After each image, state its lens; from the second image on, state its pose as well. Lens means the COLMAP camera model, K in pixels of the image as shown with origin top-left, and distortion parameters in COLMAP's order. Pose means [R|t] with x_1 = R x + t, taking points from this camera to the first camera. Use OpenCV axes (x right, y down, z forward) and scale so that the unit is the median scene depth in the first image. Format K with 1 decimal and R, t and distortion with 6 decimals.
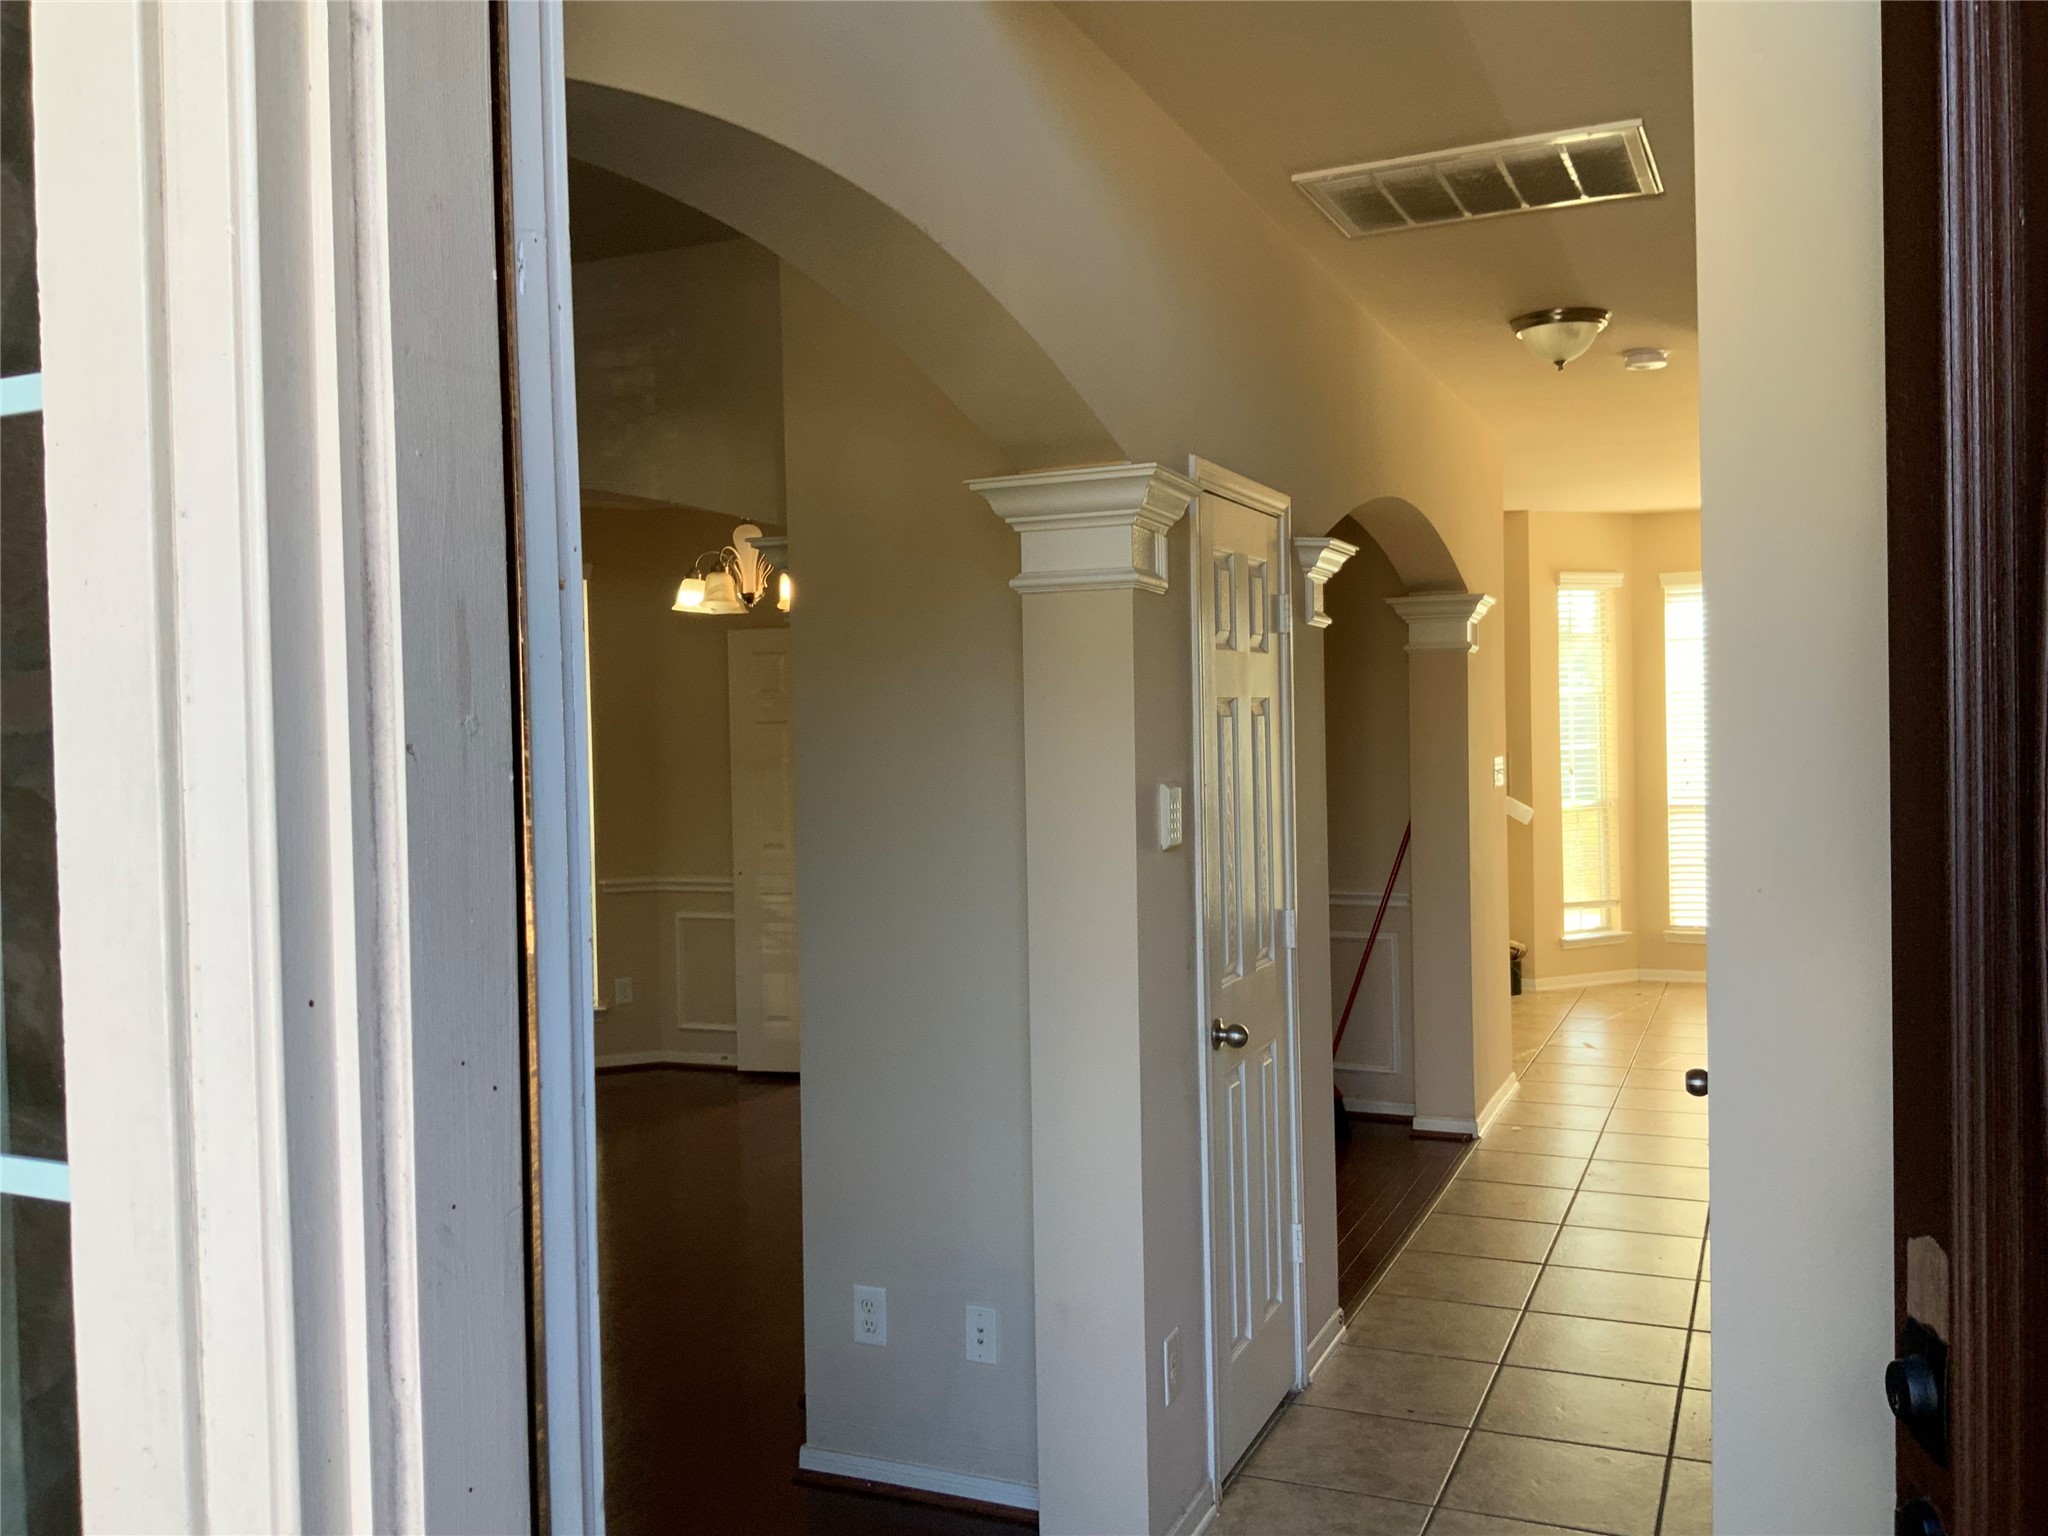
lens RADIAL K [[1726.2, 0, 1020.2], [0, 1726.2, 765.5], [0, 0, 1]] dist [0.077486, -0.093389]
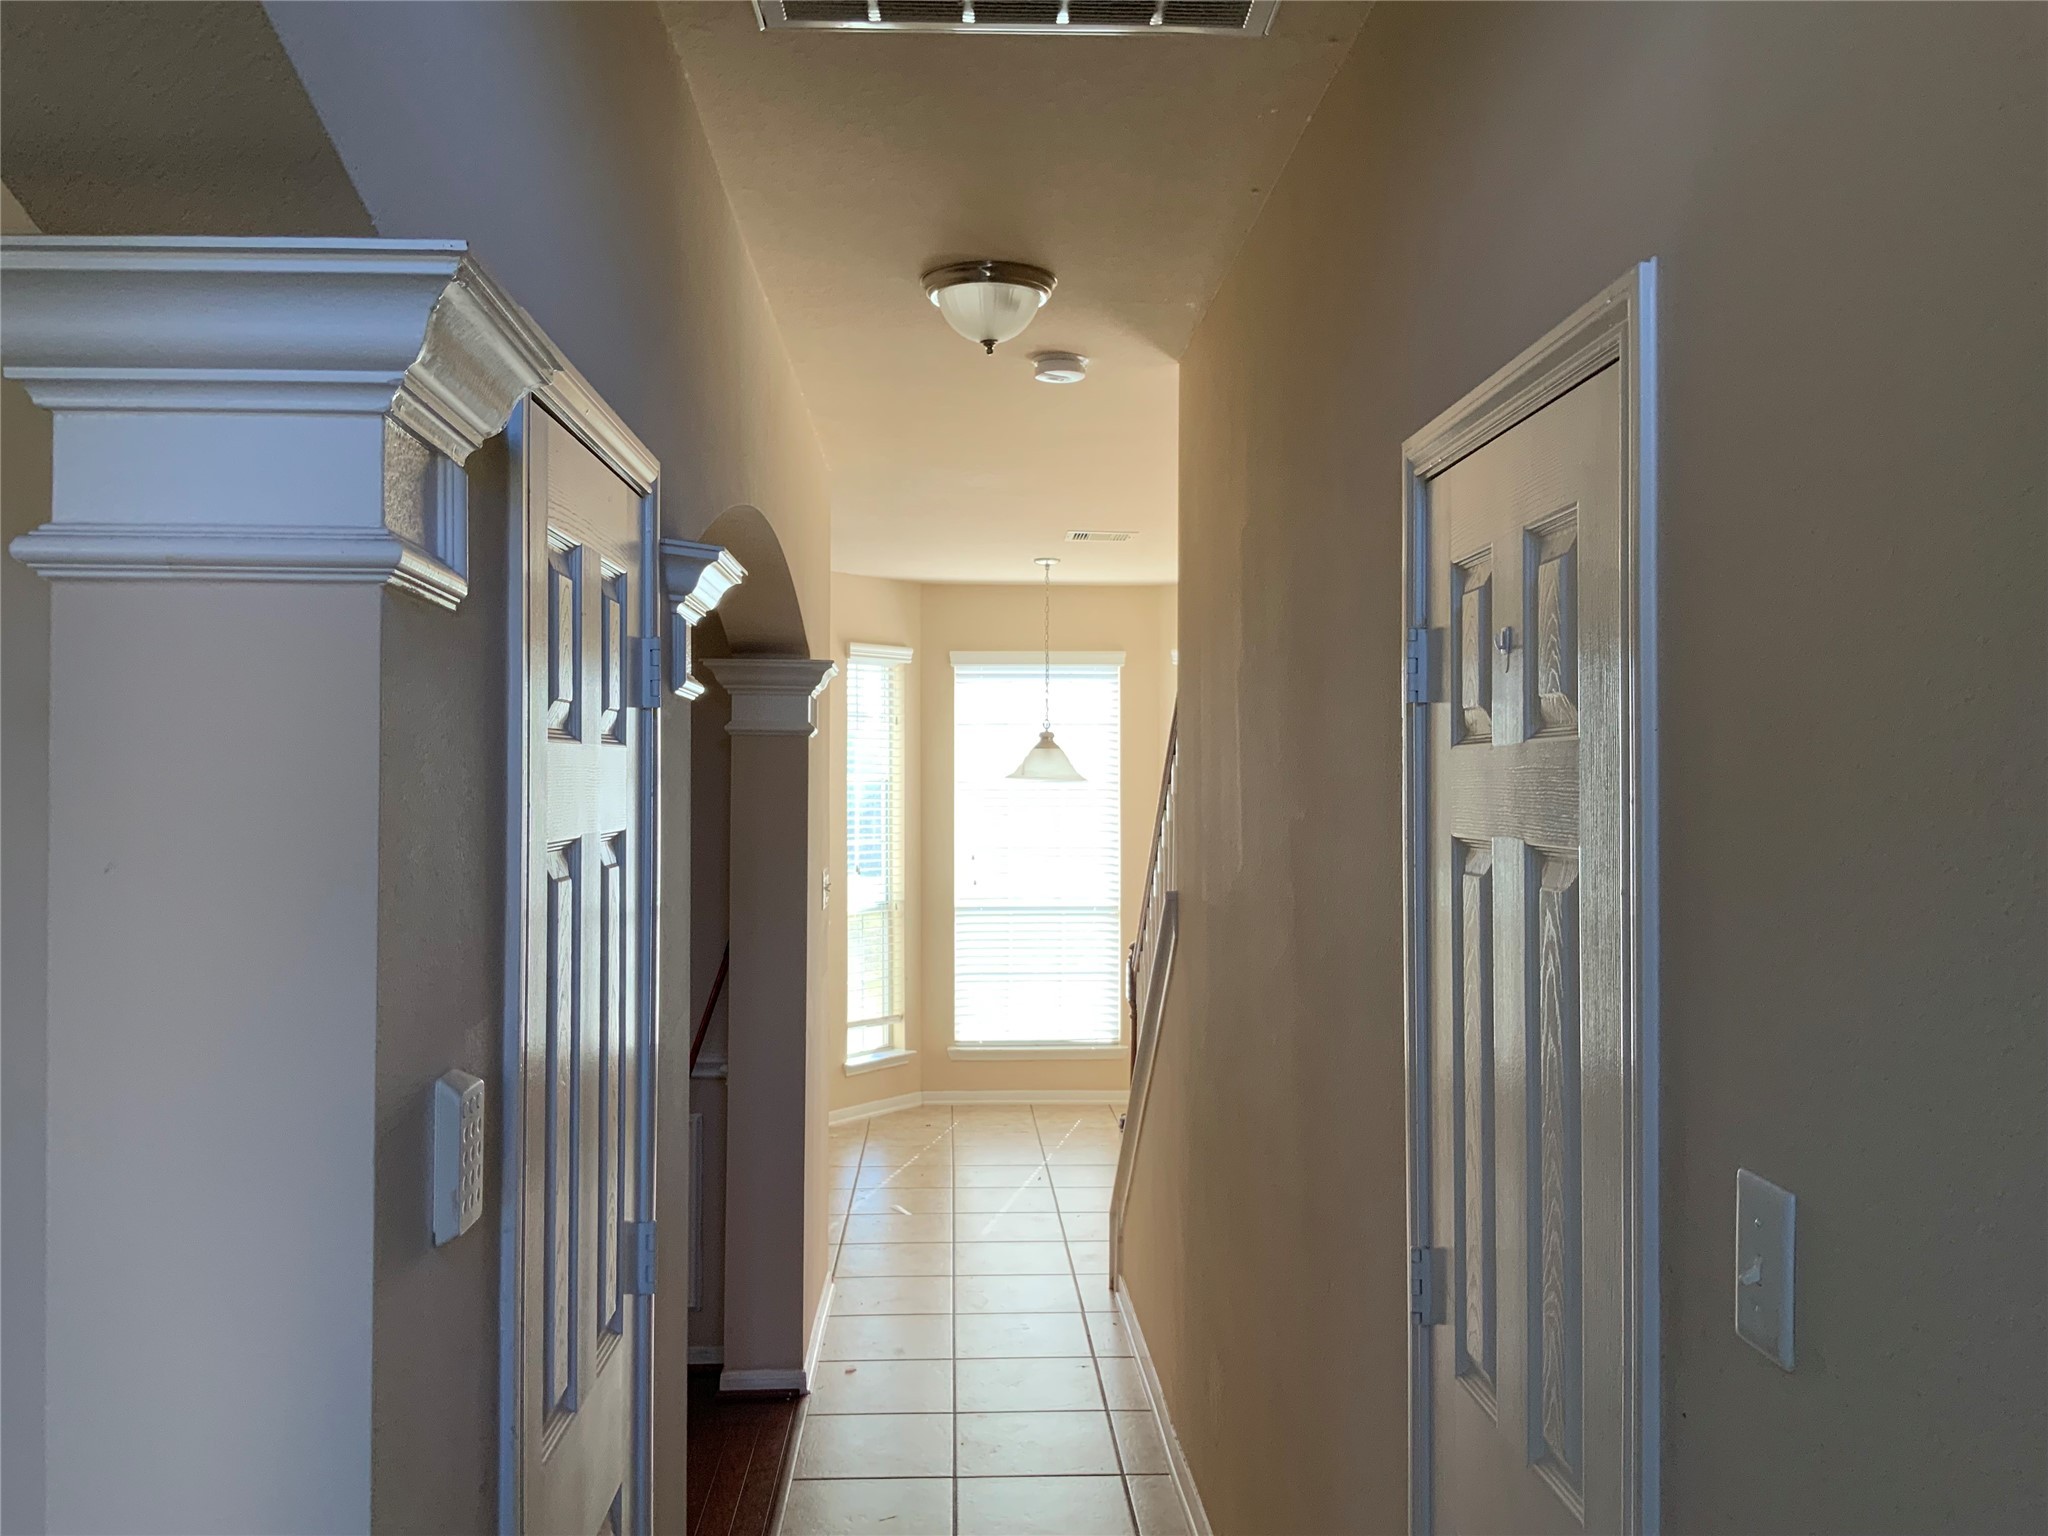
lens RADIAL K [[1726.2, 0, 1011.8], [0, 1726.2, 771.5], [0, 0, 1]] dist [0.077486, -0.093389]
pose [[0.899864, 0.027971, 0.435273, 0.014684], [-0.013240, 0.999233, -0.036841, -0.030004], [-0.435970, 0.027389, 0.899544, 0.362767]]
